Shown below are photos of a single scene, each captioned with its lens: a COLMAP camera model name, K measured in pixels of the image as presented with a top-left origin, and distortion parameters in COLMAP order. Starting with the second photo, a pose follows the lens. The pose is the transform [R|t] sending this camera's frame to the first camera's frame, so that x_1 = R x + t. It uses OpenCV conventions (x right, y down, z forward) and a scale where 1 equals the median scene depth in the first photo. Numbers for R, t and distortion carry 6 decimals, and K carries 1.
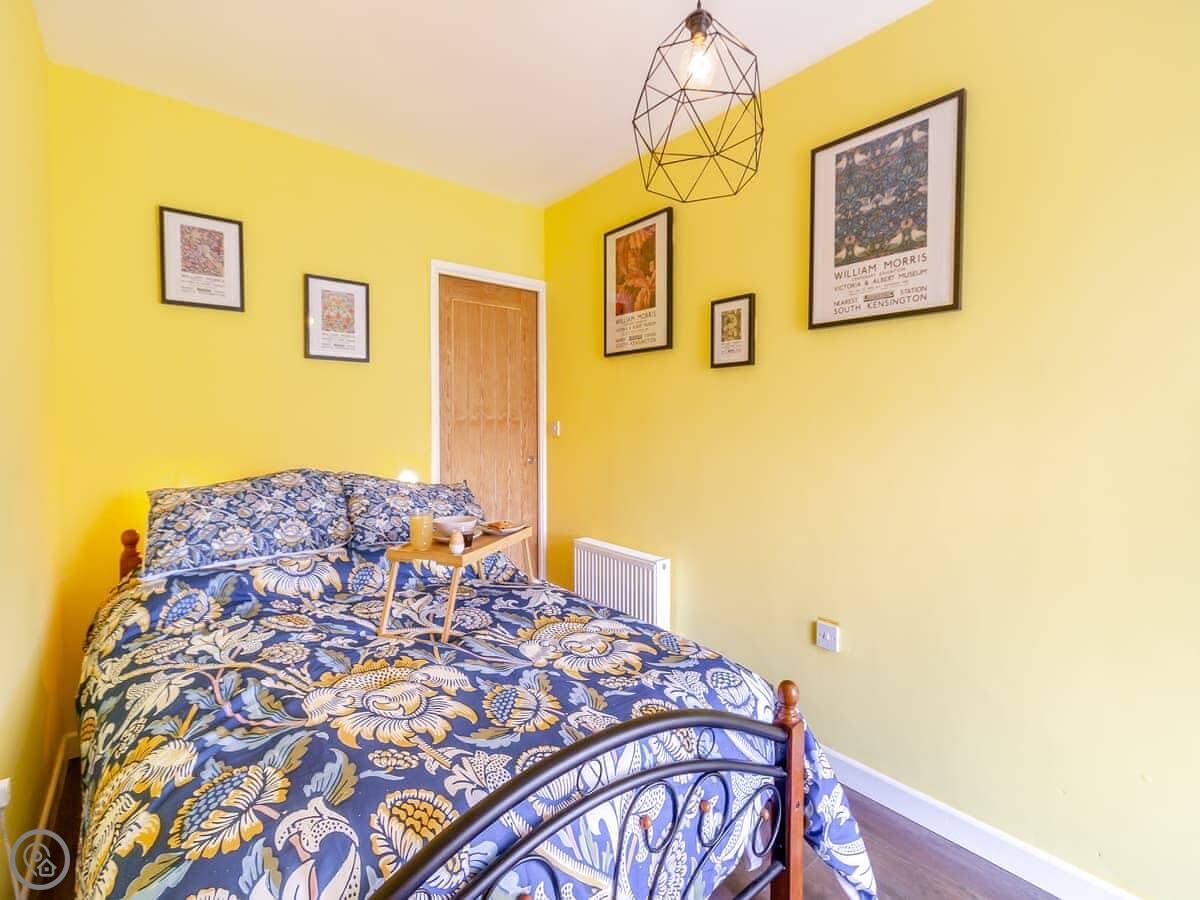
lens RADIAL K [[550.4, 0, 609.8], [0, 550.4, 440.6], [0, 0, 1]] dist [0.000261, -0.000618]
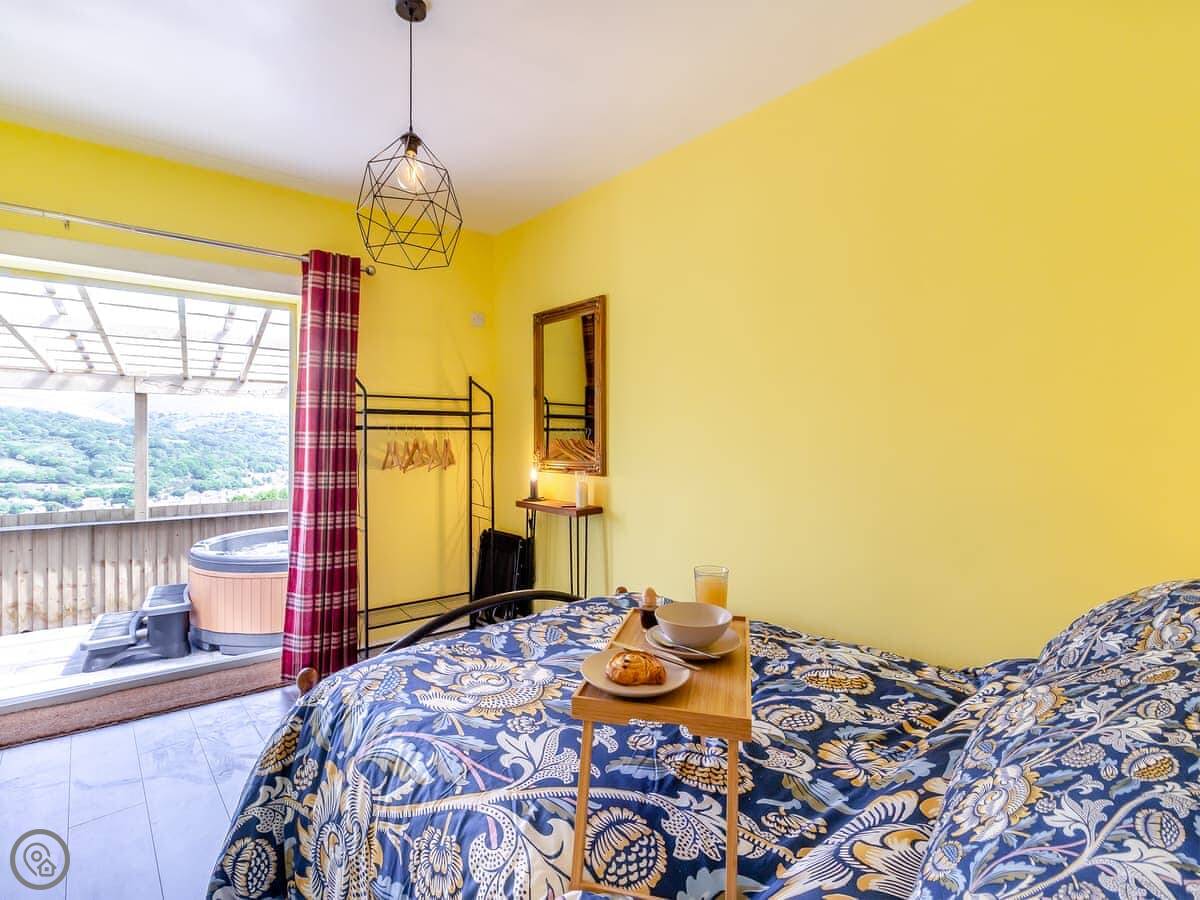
lens RADIAL K [[550.4, 0, 609.8], [0, 550.4, 440.6], [0, 0, 1]] dist [0.000261, -0.000618]
pose [[-0.998012, -0.008733, -0.062420, -0.188806], [-0.011062, 0.999252, 0.037060, -0.065689], [0.062050, 0.037677, -0.997362, 1.857430]]
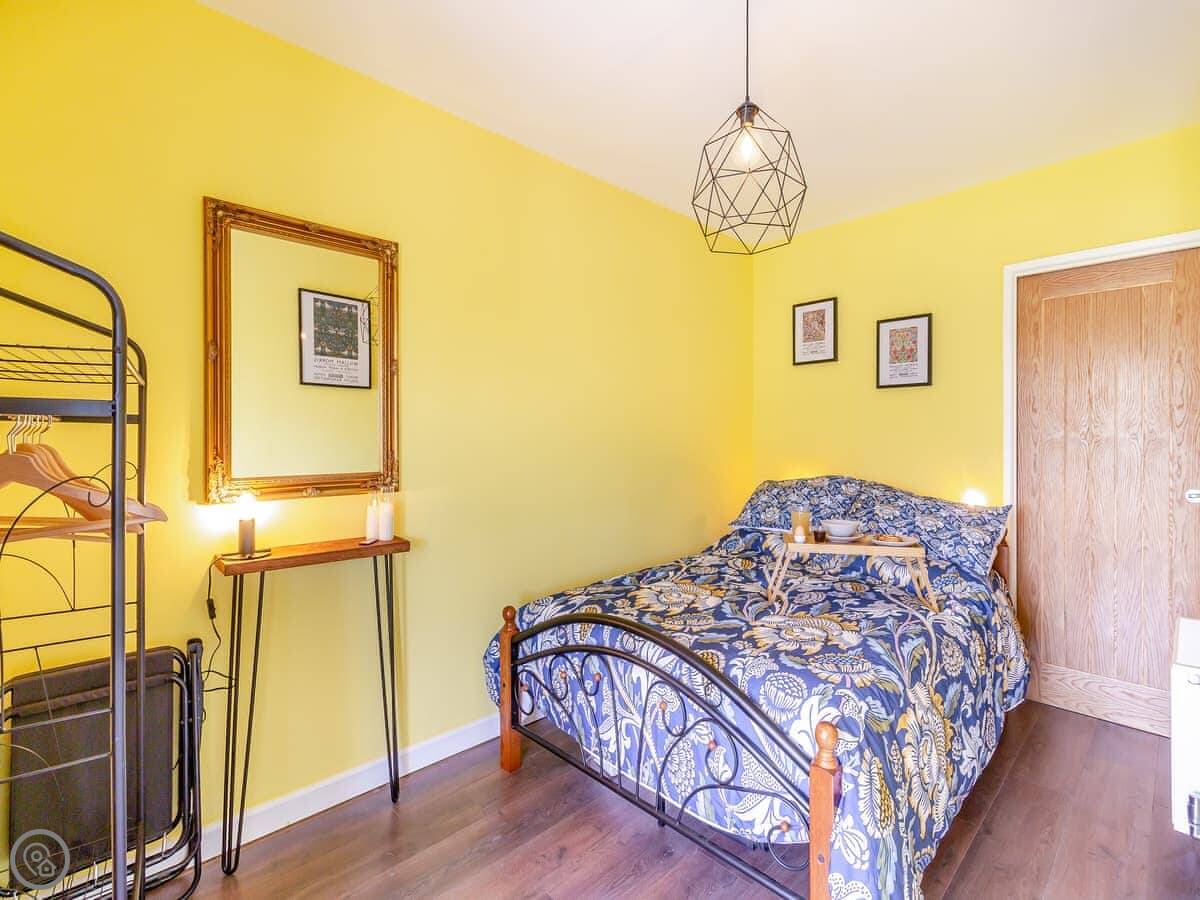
lens RADIAL K [[563.8, 0, 593.2], [0, 563.8, 442.9], [0, 0, 1]] dist [-0.000258, -0.014056]
pose [[0.052118, 0.004177, -0.998632, 1.077469], [-0.032666, 0.999463, 0.002476, -0.016075], [0.998107, 0.032493, 0.052227, 0.476260]]
